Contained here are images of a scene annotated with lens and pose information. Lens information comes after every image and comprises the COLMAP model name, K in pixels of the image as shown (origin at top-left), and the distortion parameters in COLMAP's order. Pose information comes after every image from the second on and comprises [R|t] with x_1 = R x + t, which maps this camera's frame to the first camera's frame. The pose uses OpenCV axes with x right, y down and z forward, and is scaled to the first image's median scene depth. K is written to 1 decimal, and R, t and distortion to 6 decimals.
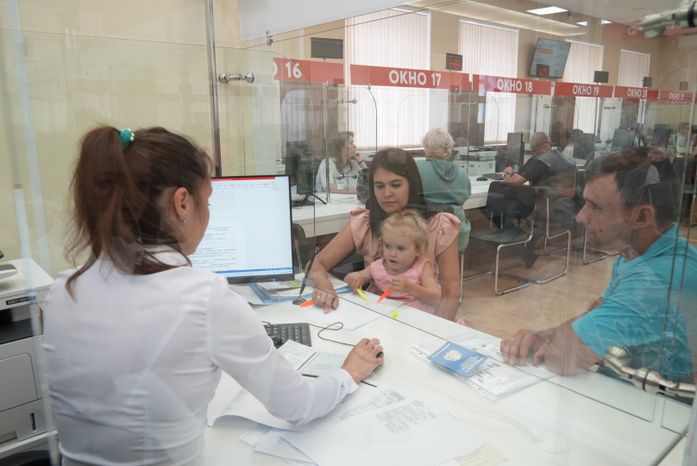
lens RADIAL K [[526.2, 0, 348.5], [0, 526.2, 233.0], [0, 0, 1]] dist [-0.003279, -0.001444]
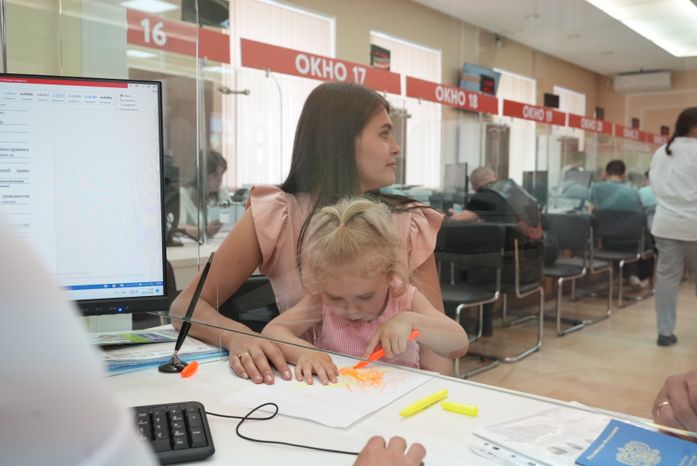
lens RADIAL K [[672.4, 0, 348.5], [0, 672.4, 233.0], [0, 0, 1]] dist [0.013159, 0.004786]
pose [[0.981317, 0.002133, 0.192388, -0.023986], [0.023320, 0.991248, -0.129939, 0.040045], [-0.190981, 0.131998, 0.972678, 0.154791]]
